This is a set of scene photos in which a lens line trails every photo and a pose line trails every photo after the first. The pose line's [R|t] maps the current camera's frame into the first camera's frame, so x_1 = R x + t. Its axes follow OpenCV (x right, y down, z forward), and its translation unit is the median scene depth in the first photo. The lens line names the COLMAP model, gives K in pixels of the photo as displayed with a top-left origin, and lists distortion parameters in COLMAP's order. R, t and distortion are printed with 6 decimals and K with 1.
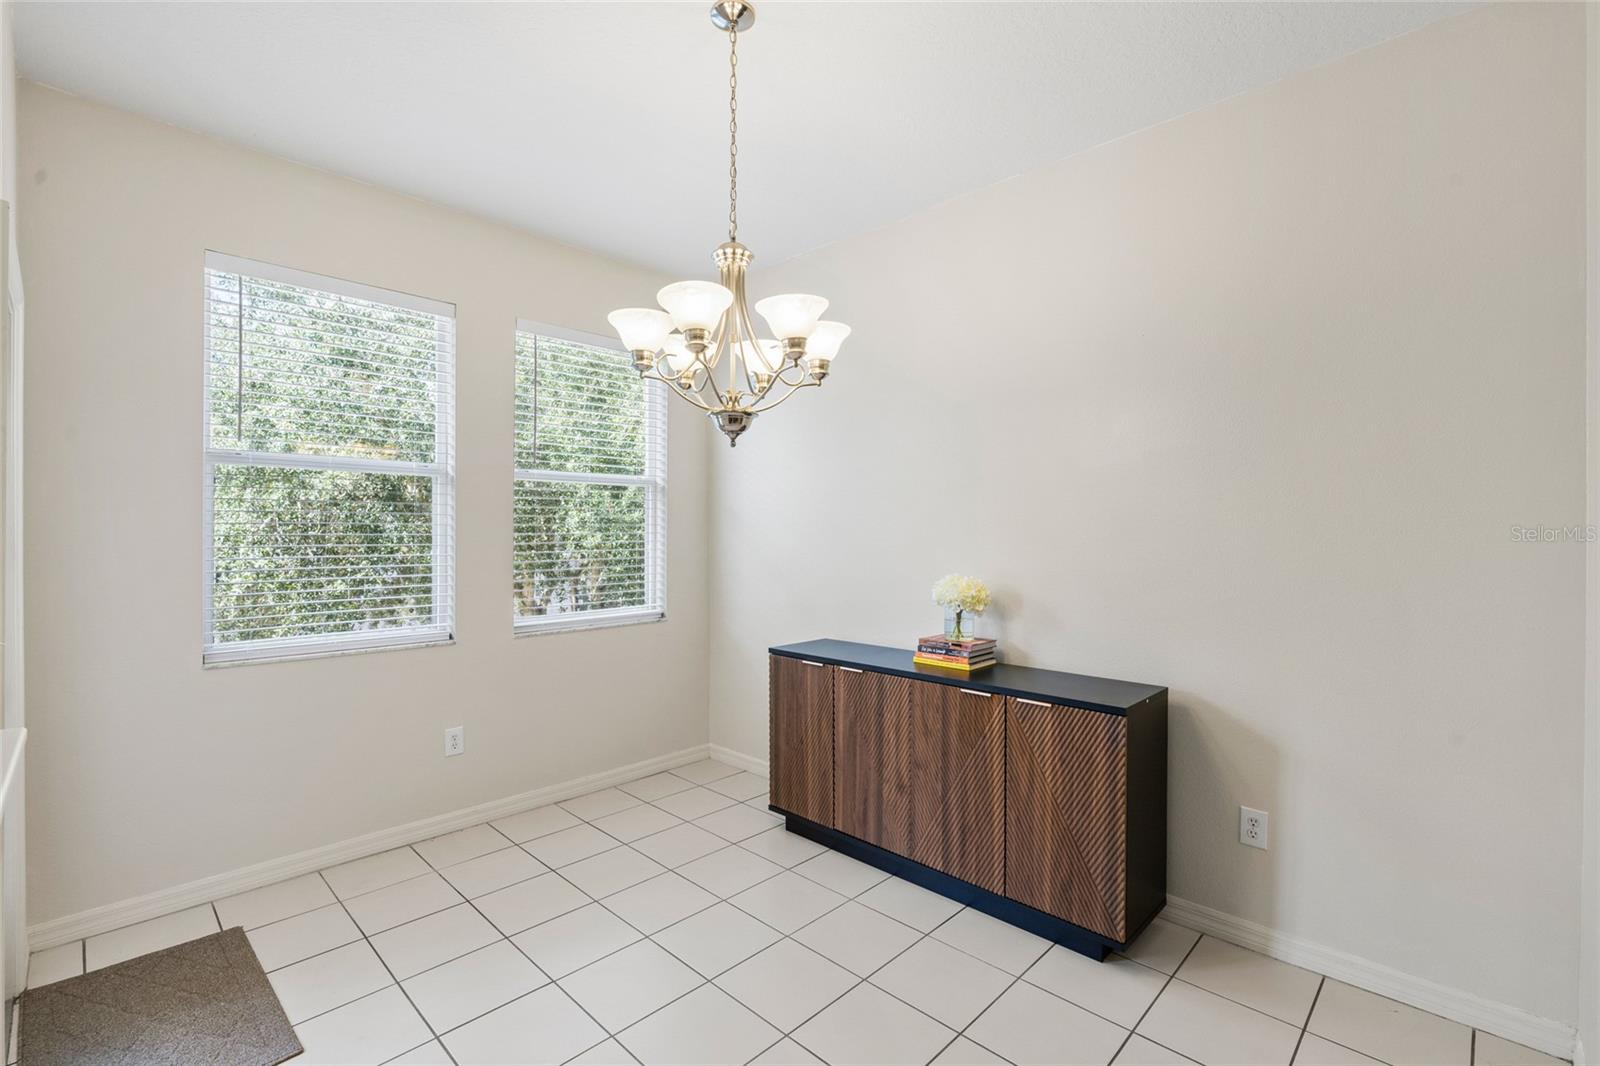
lens RADIAL K [[712.8, 0, 811.1], [0, 712.8, 540.9], [0, 0, 1]] dist [-0.009748, 0.001128]
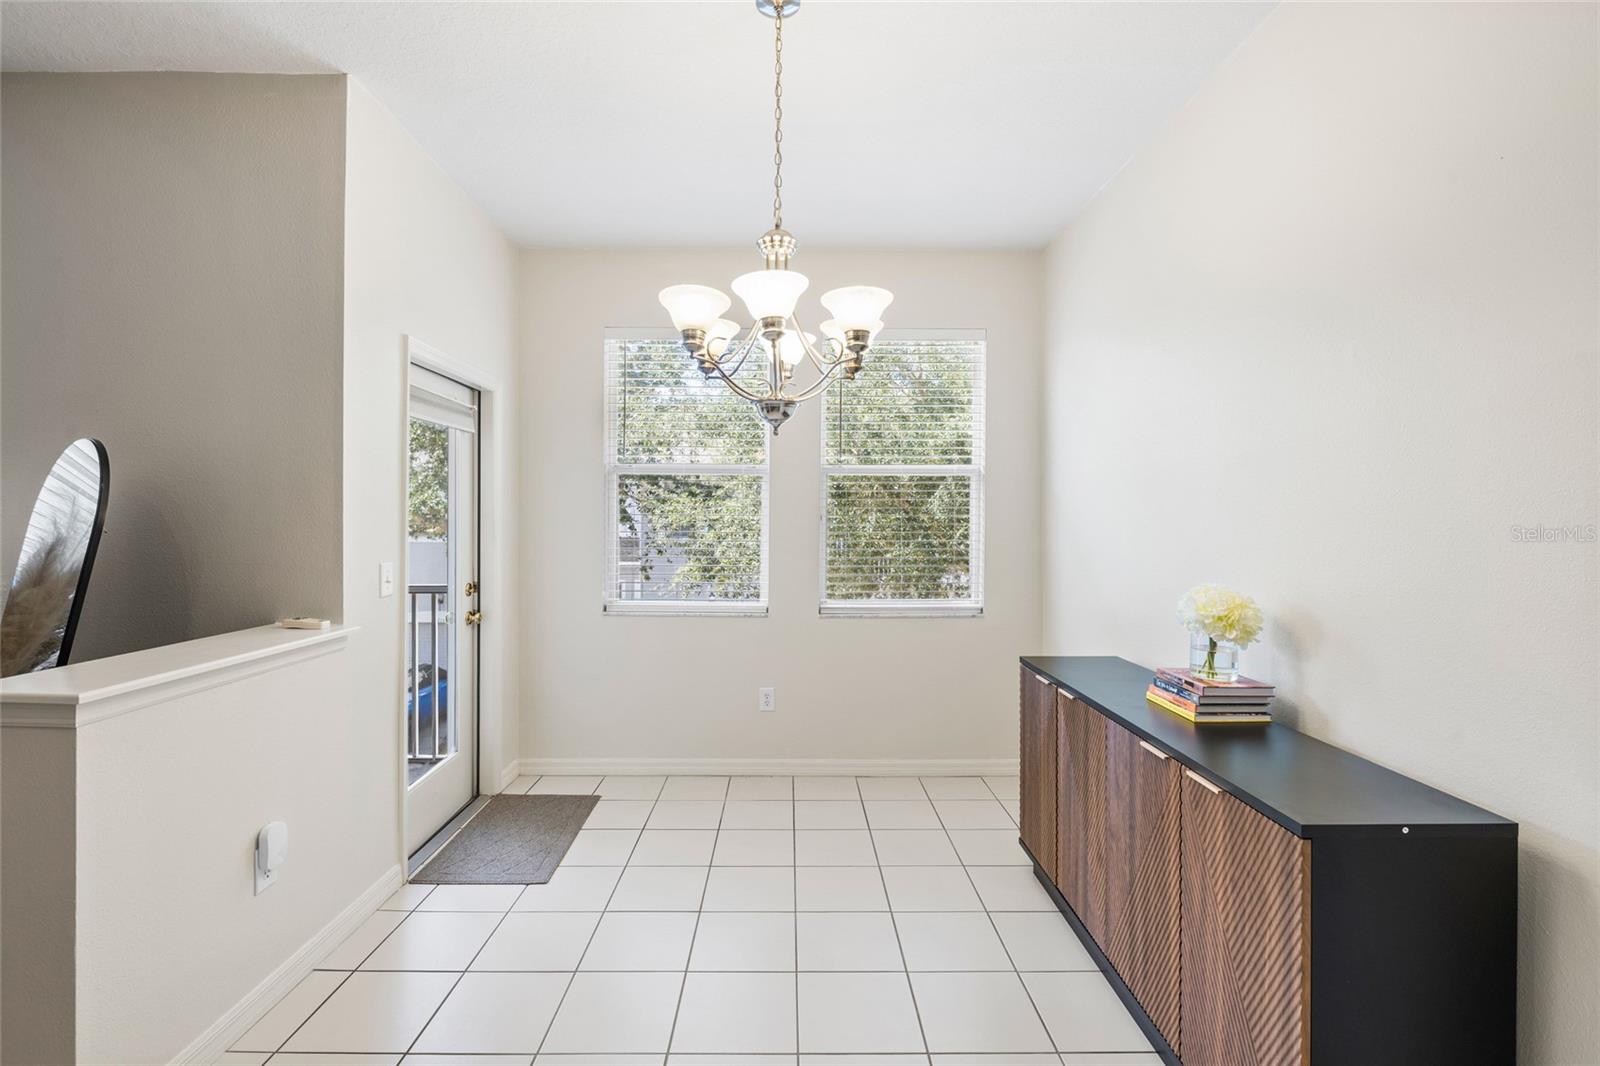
lens RADIAL K [[724.7, 0, 784.9], [0, 724.7, 534.7], [0, 0, 1]] dist [-0.005530, 0.000276]
pose [[0.692319, 0.014518, -0.721445, 0.431339], [-0.012392, 0.999889, 0.008229, -0.001494], [0.721485, 0.003243, 0.692422, 0.212885]]
